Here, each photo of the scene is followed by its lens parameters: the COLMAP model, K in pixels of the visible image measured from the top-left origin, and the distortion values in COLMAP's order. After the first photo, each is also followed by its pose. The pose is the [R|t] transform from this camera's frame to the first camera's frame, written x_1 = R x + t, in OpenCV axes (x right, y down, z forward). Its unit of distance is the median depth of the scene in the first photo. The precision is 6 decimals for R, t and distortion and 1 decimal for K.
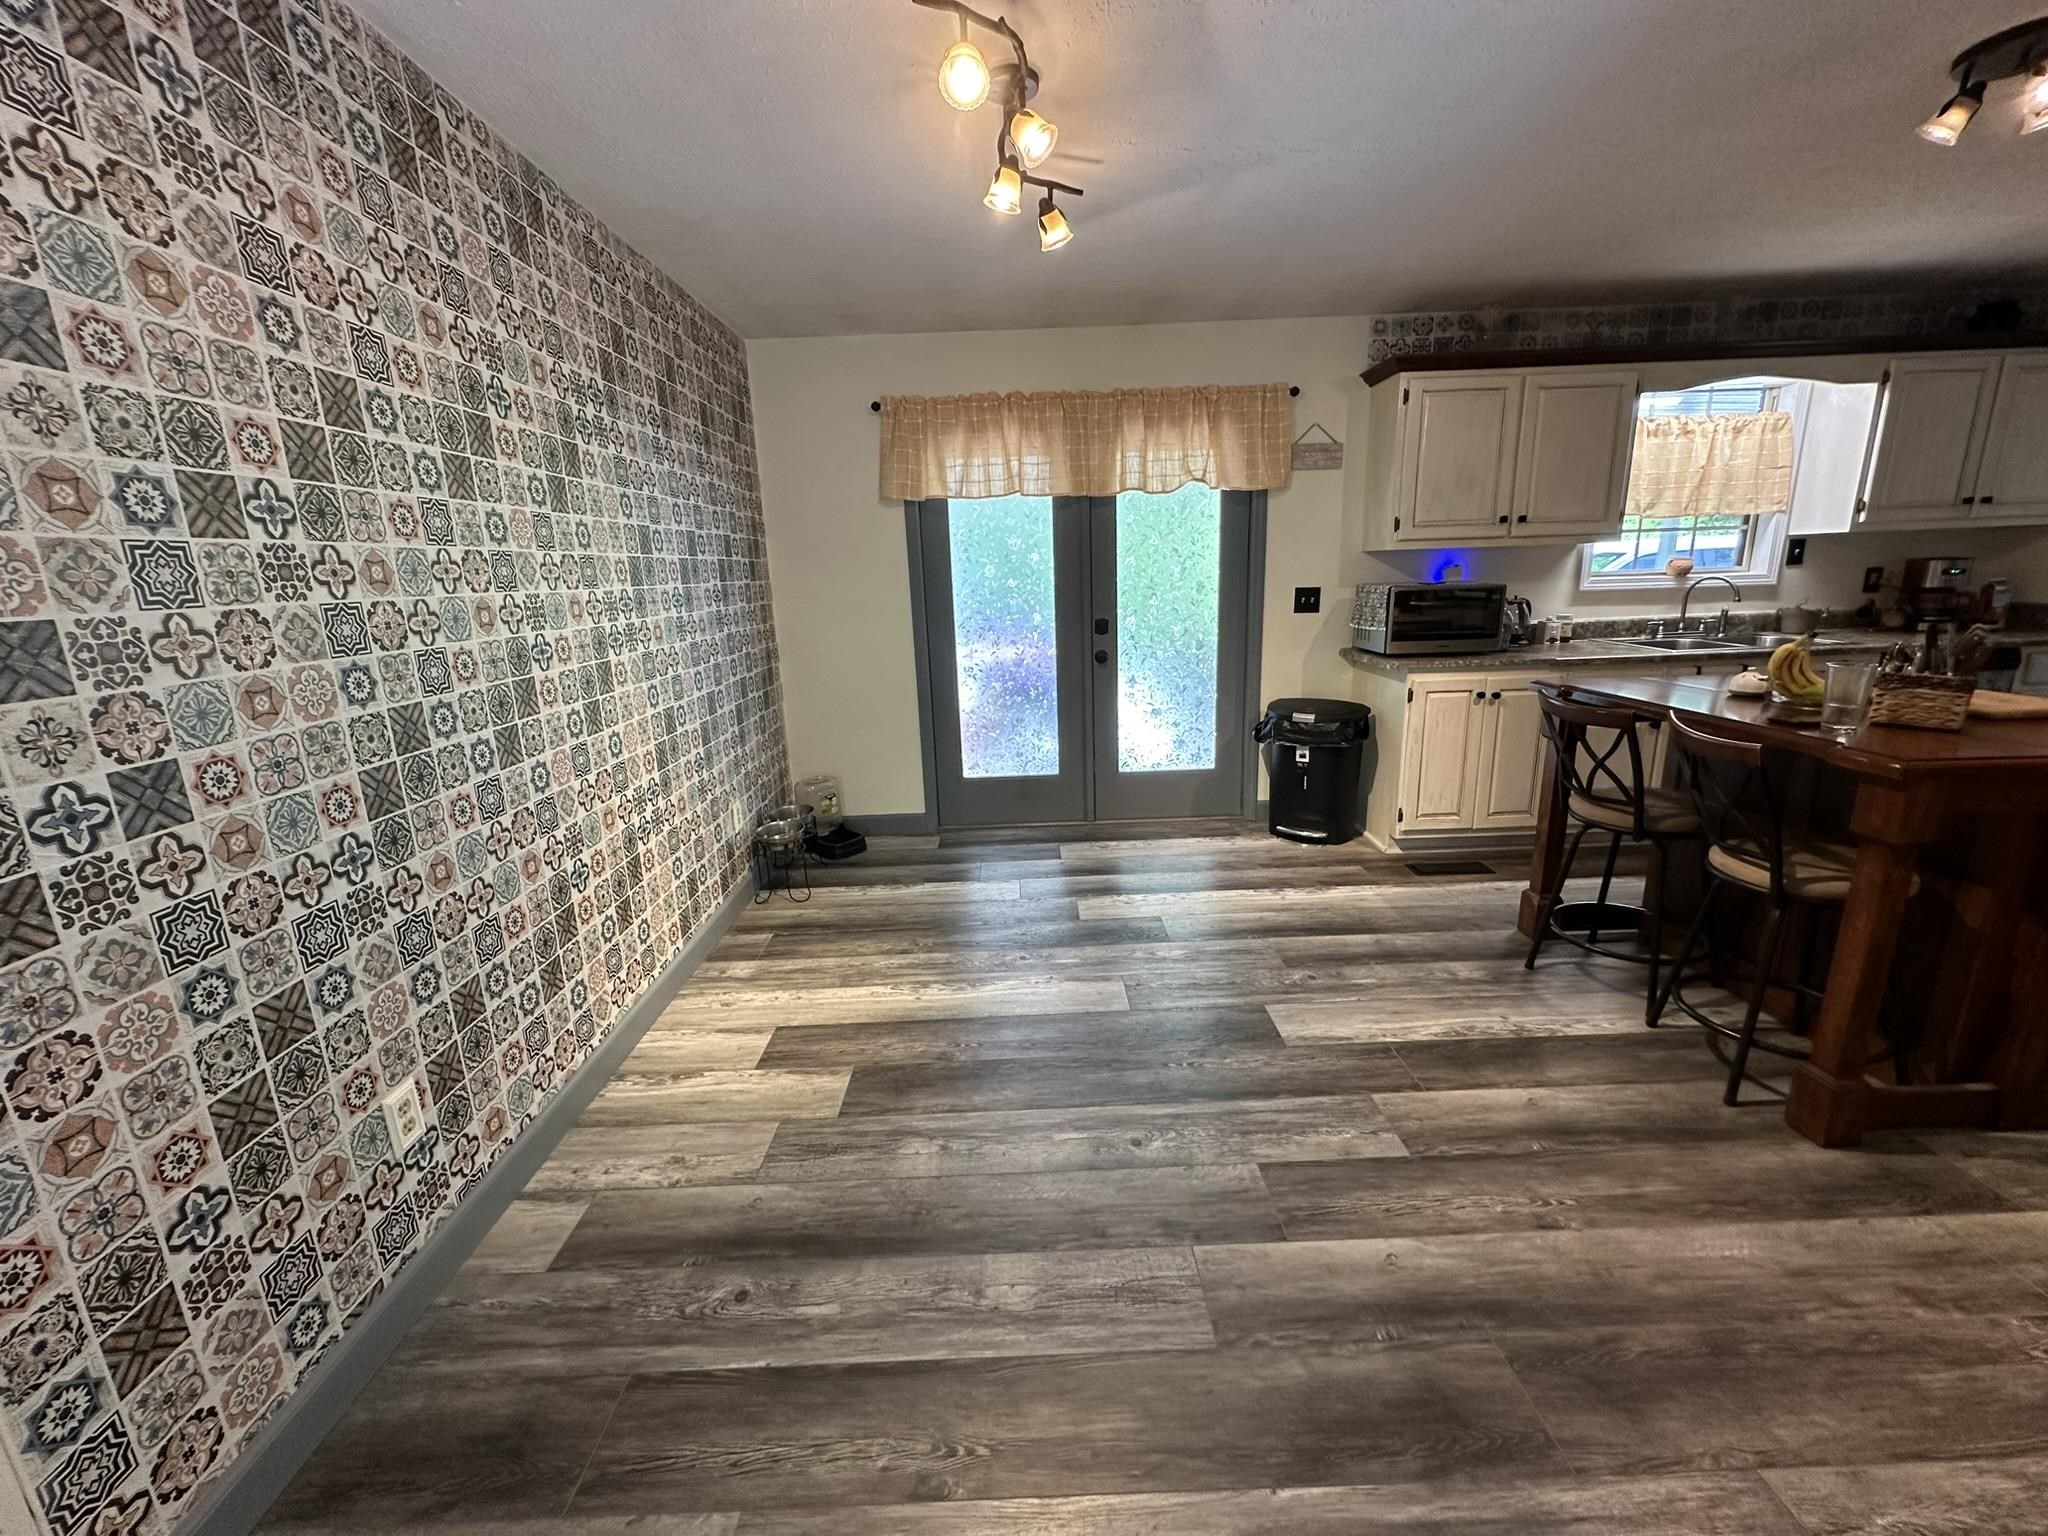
lens RADIAL K [[815.2, 0, 1021.0], [0, 815.2, 768.0], [0, 0, 1]] dist [-0.005533, 0.000636]
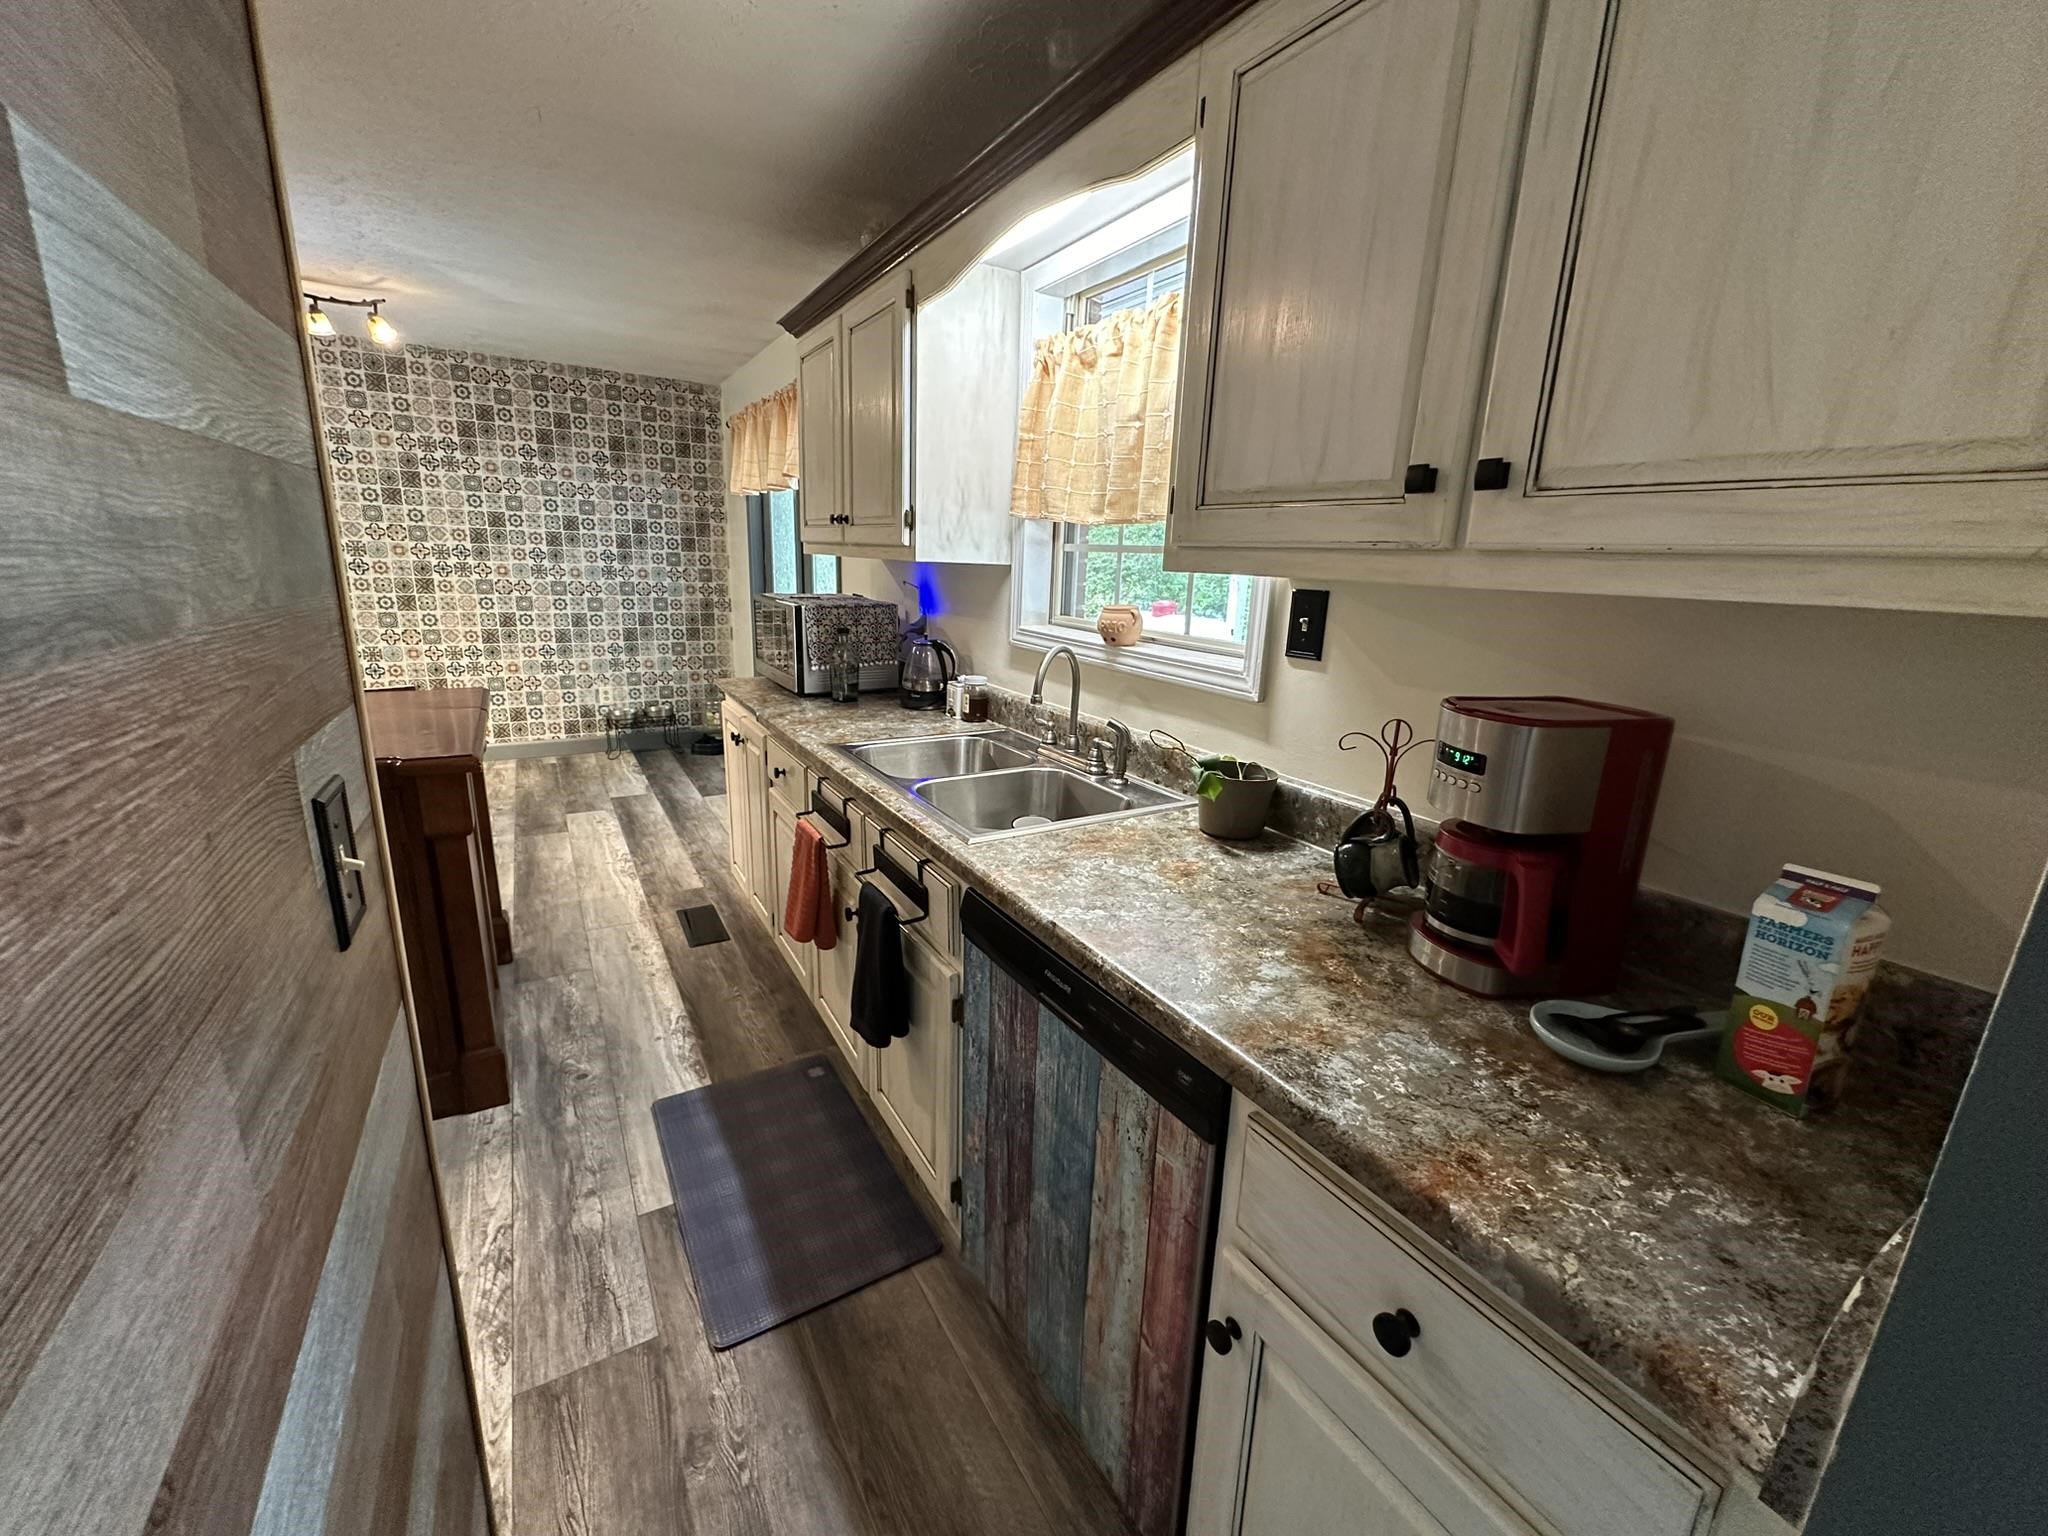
lens RADIAL K [[815.2, 0, 1027.3], [0, 815.2, 764.6], [0, 0, 1]] dist [-0.005533, 0.000636]
pose [[0.507848, 0.267189, -0.818963, 1.322086], [-0.262374, 0.953490, 0.148378, -0.247760], [0.820518, 0.139520, 0.554332, 0.761263]]
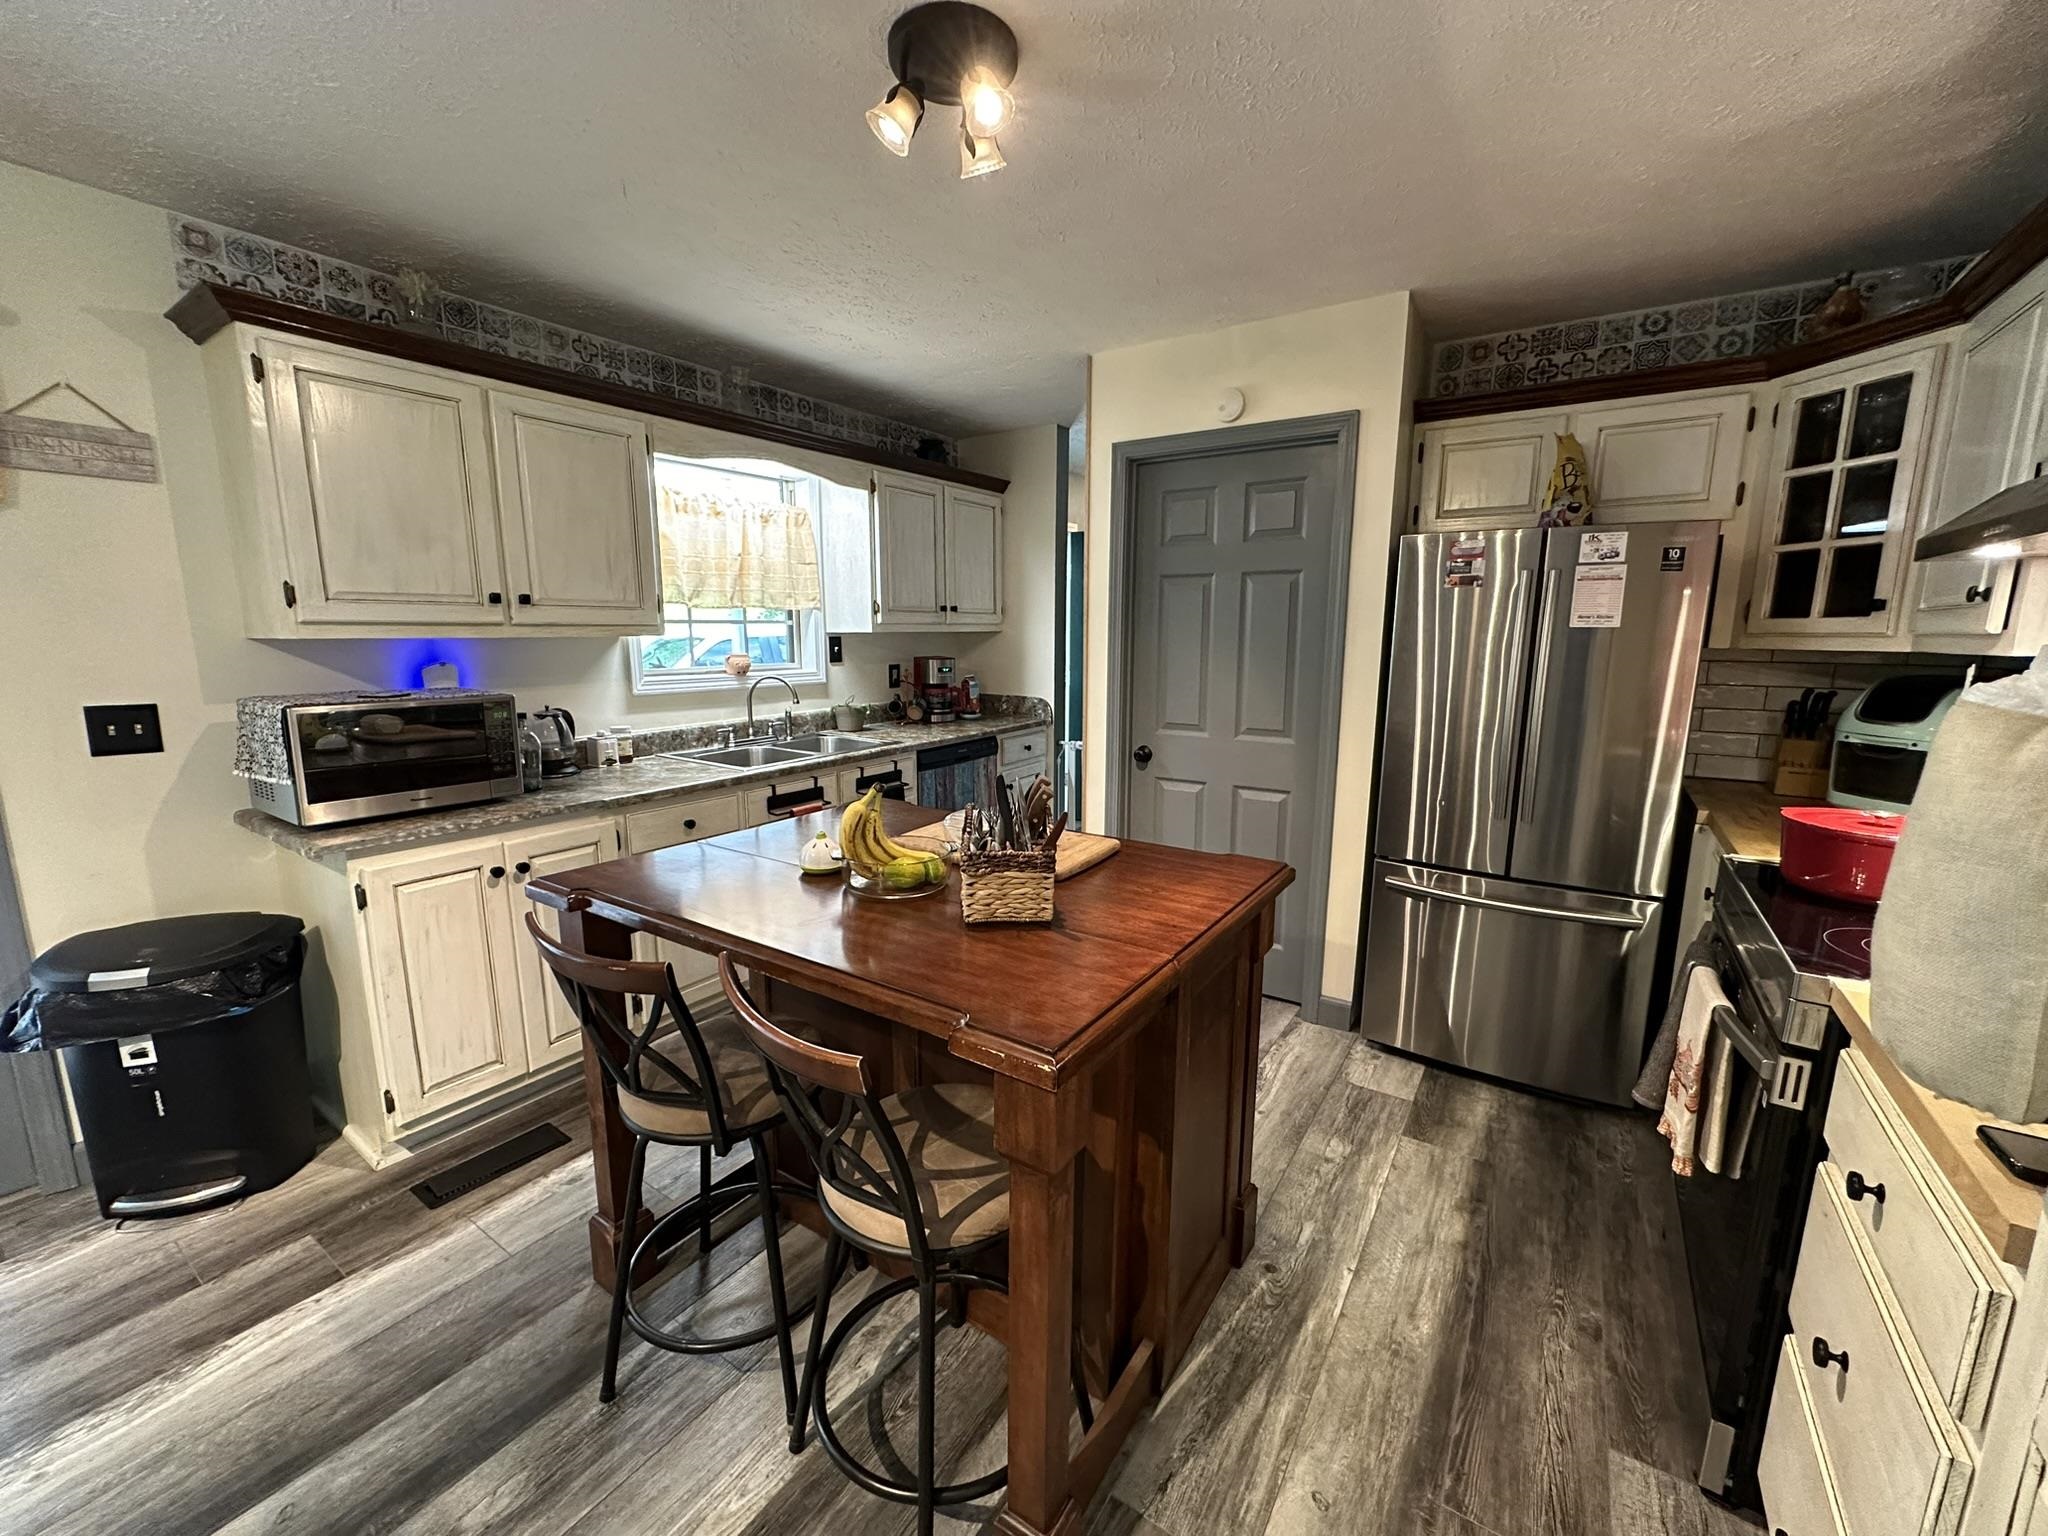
lens RADIAL K [[815.2, 0, 1021.7], [0, 815.2, 769.0], [0, 0, 1]] dist [-0.005533, 0.000636]
pose [[0.563560, -0.104809, 0.819399, 0.275269], [0.174470, 0.984645, 0.005950, -0.096514], [-0.807440, 0.139608, 0.573192, 0.289931]]
